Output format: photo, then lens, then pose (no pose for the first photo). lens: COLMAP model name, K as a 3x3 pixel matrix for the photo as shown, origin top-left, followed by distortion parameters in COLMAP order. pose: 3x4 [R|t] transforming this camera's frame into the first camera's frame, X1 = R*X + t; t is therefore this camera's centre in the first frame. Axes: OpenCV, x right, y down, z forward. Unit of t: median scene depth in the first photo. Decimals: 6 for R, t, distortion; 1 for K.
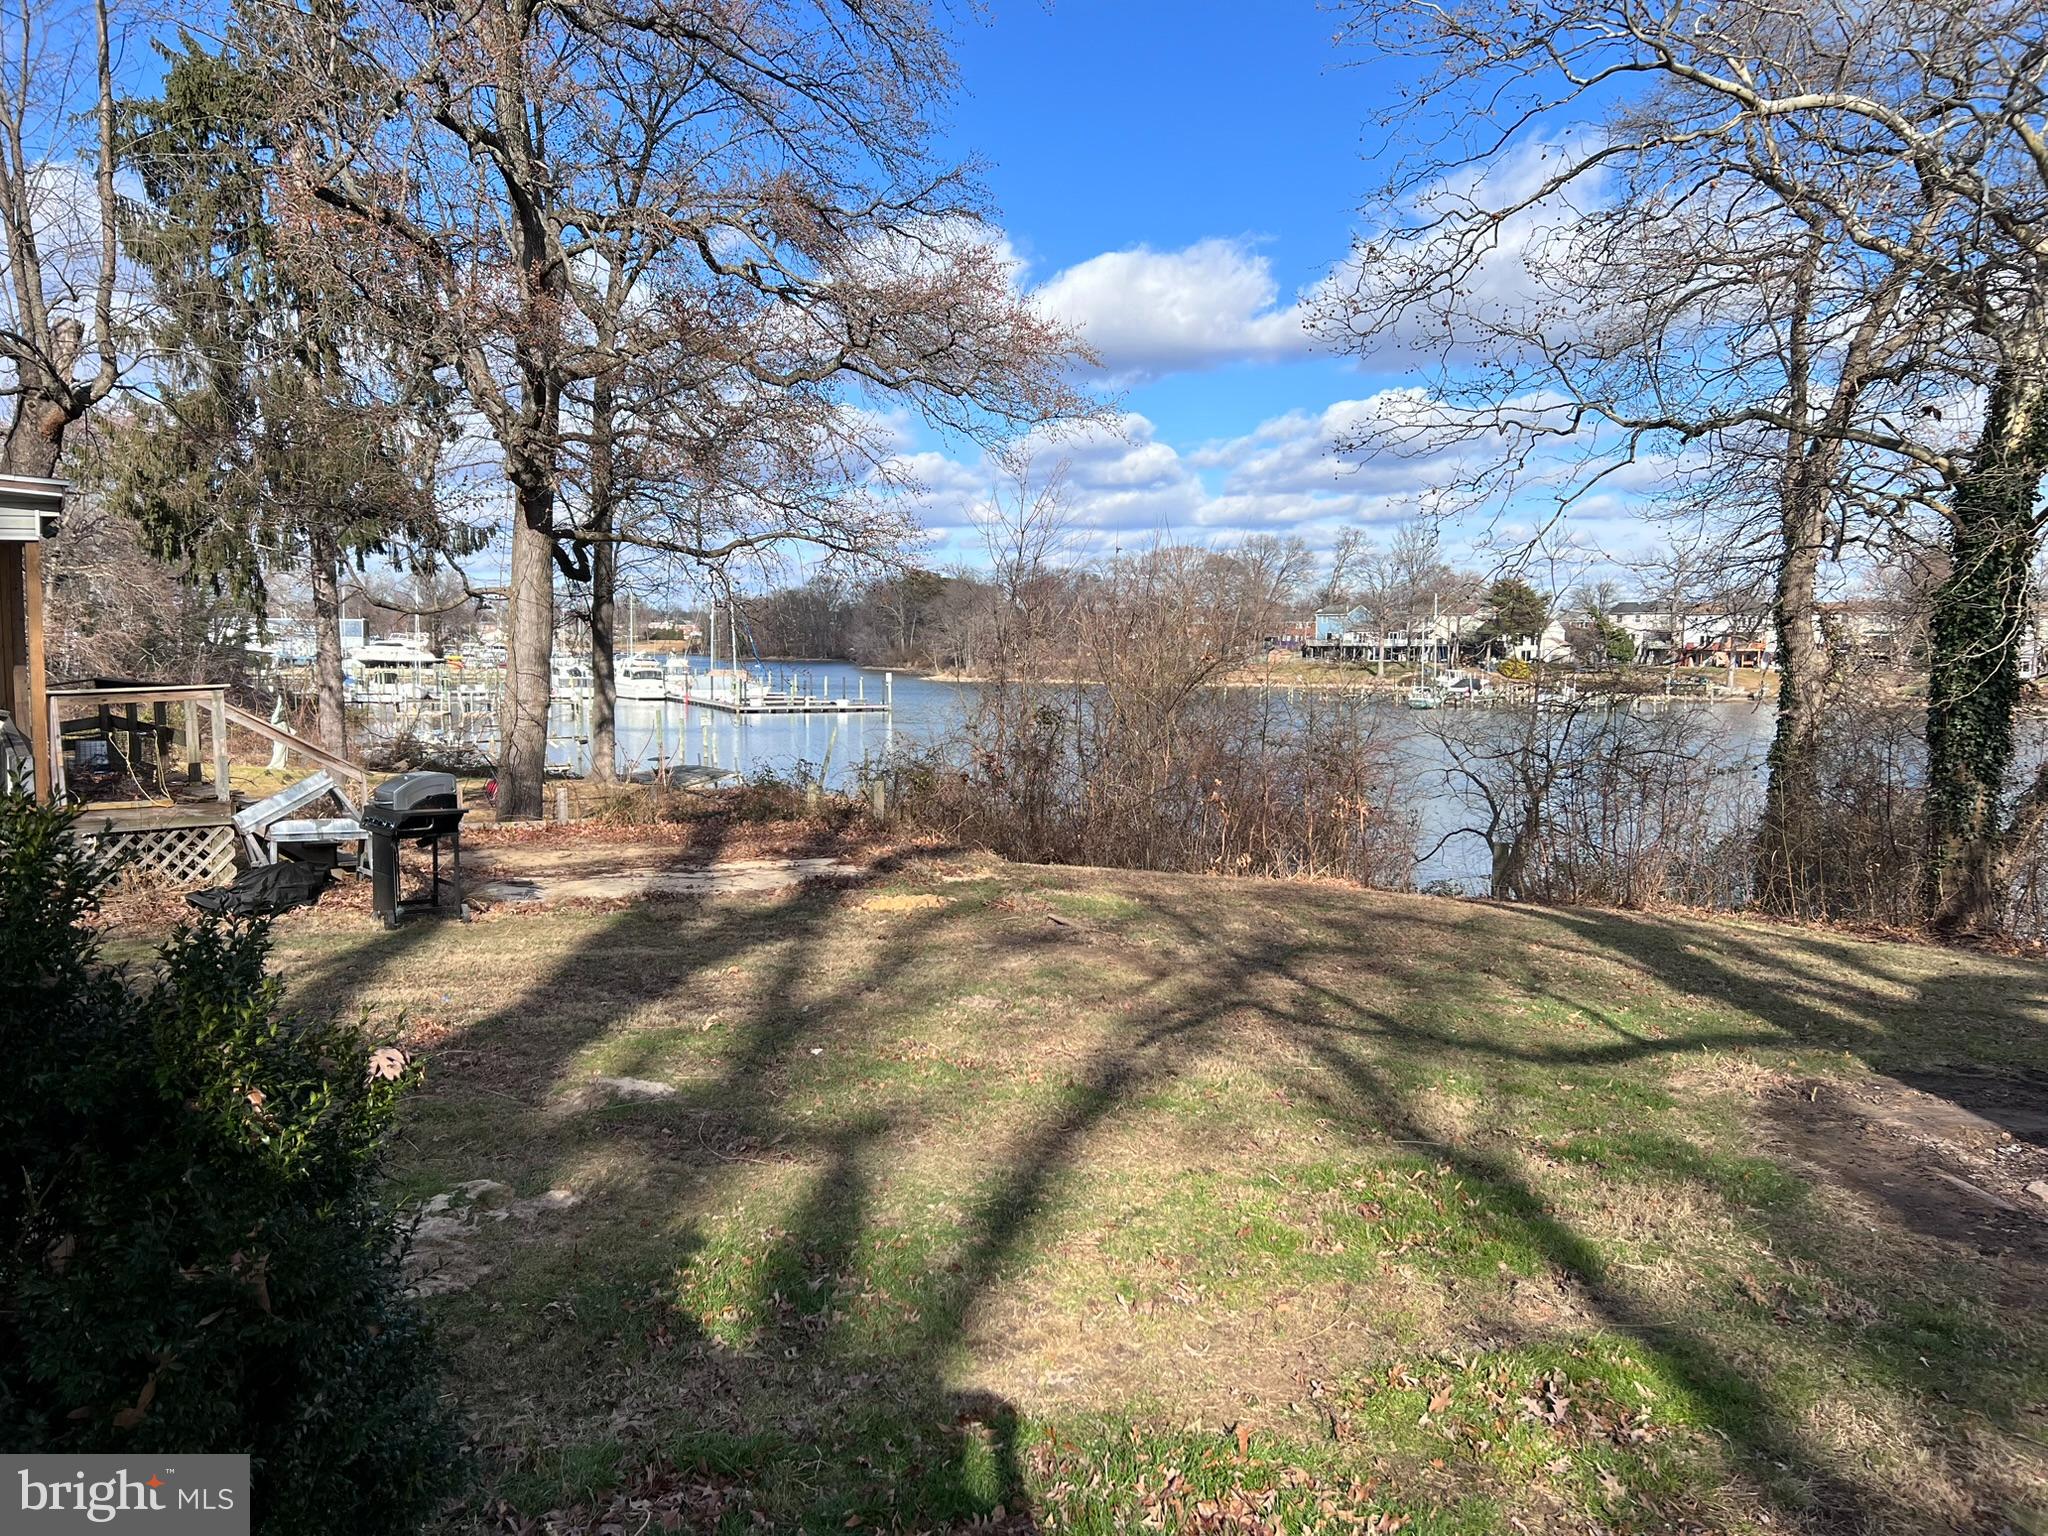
lens RADIAL K [[1536.1, 0, 1021.4], [0, 1536.1, 777.8], [0, 0, 1]] dist [0.060941, -0.058863]
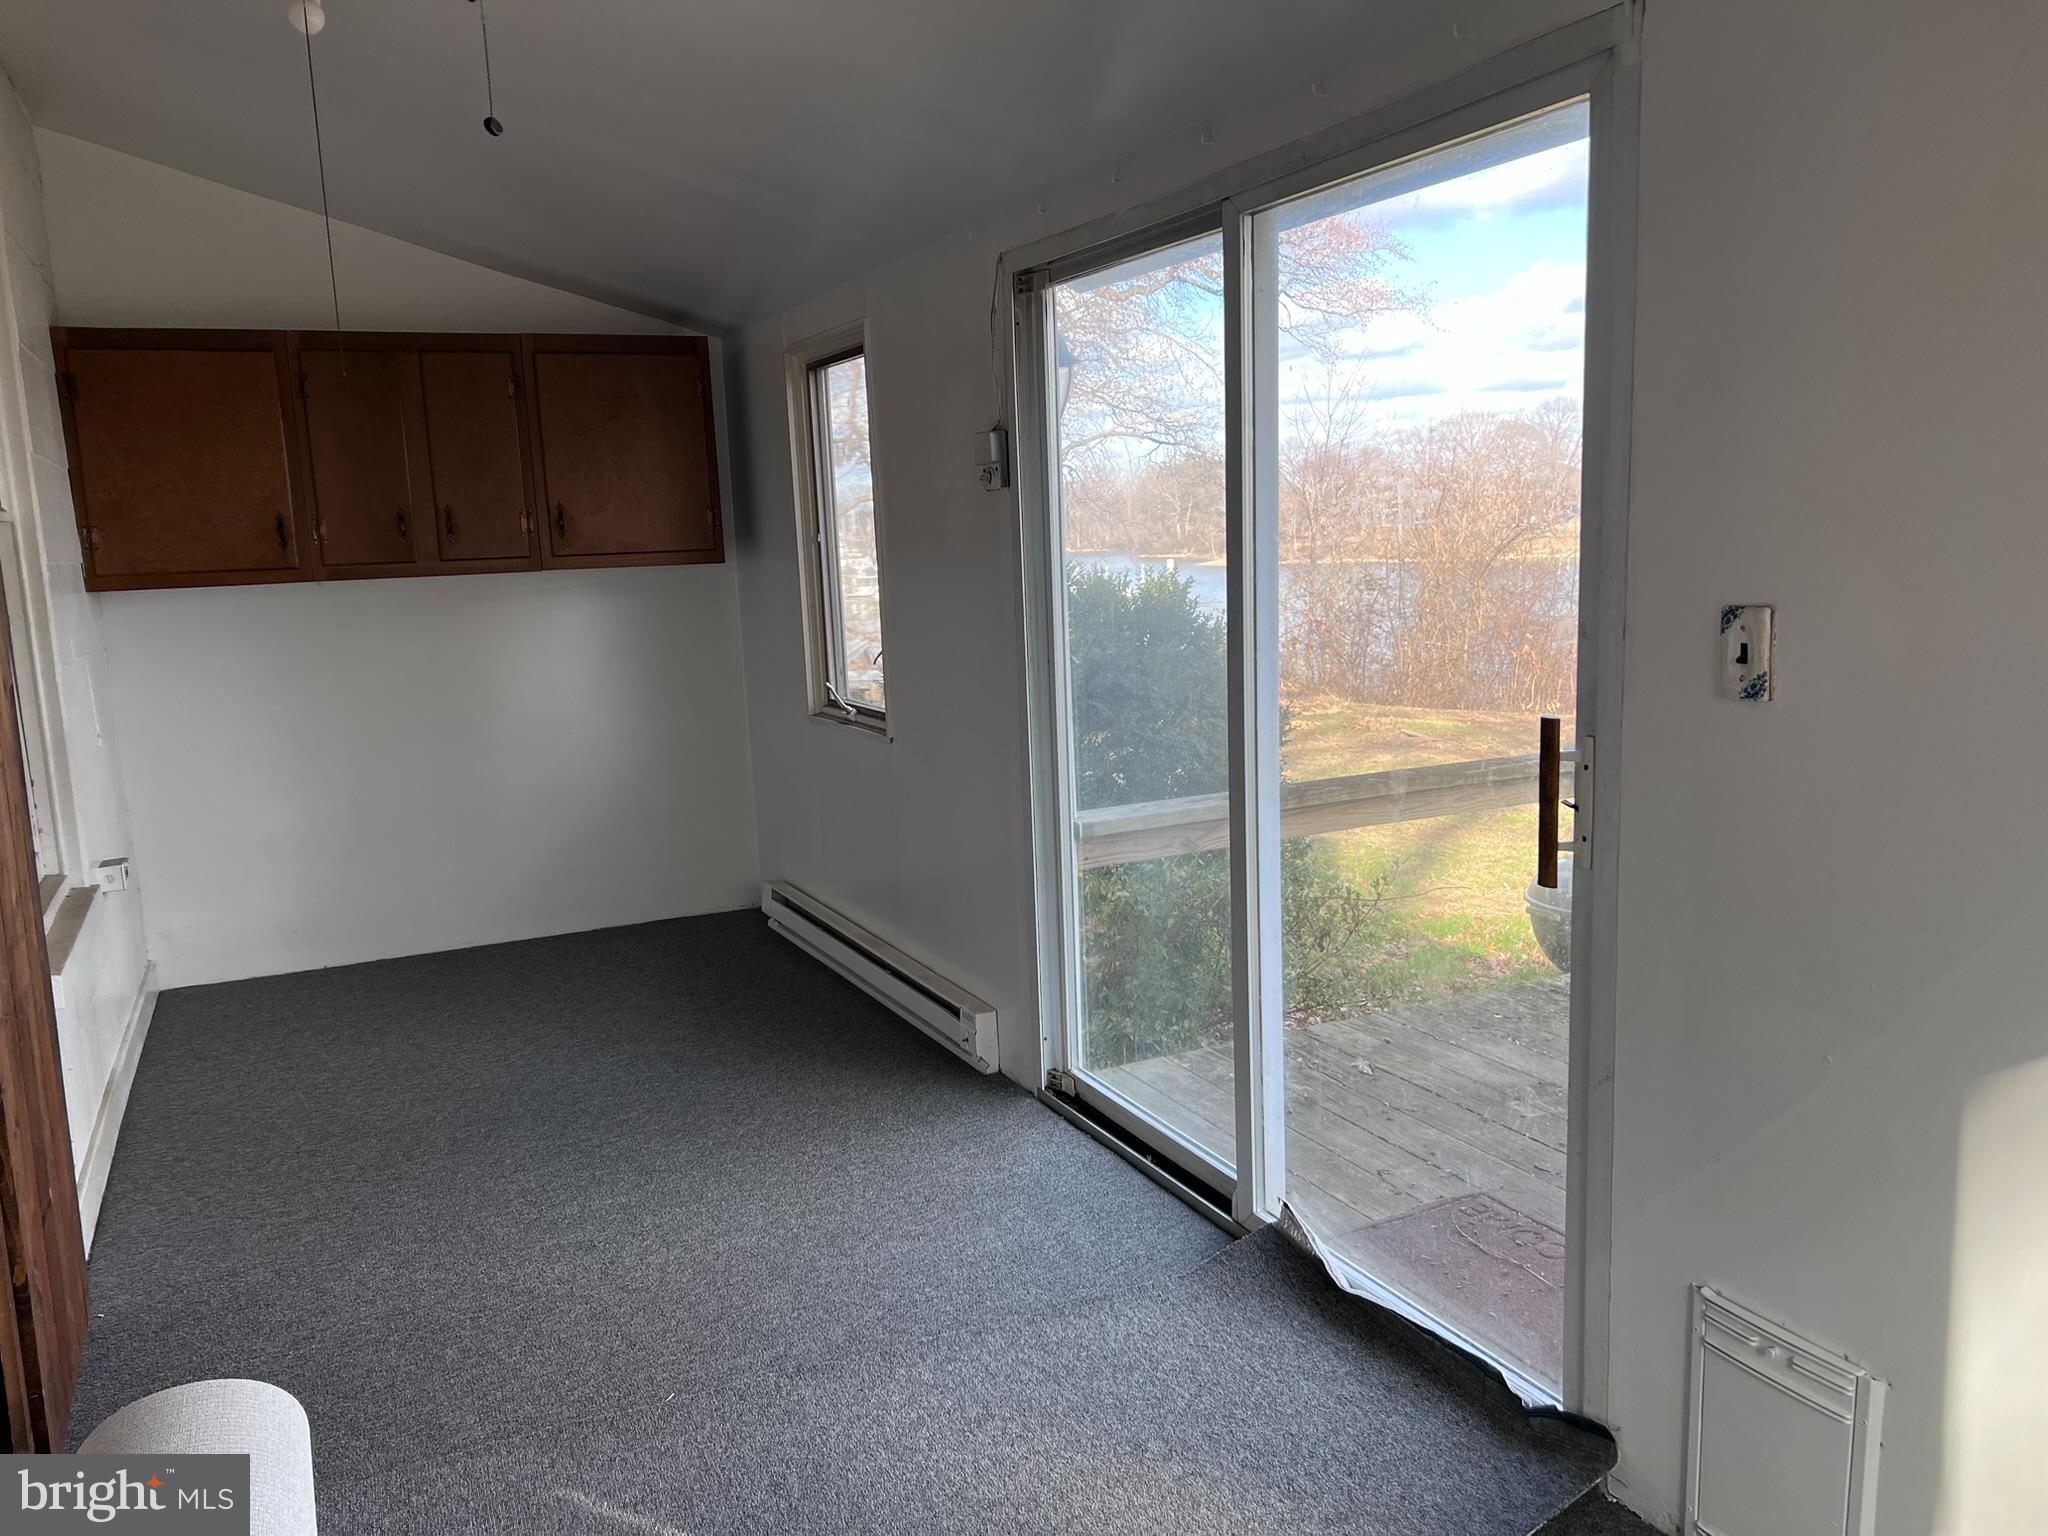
lens RADIAL K [[1536.1, 0, 1018.6], [0, 1536.1, 769.6], [0, 0, 1]] dist [0.060941, -0.058863]
pose [[0.983318, -0.016367, -0.181157, -0.048847], [0.028476, 0.997515, 0.064446, 0.023029], [0.179652, -0.068530, 0.981340, -0.251981]]
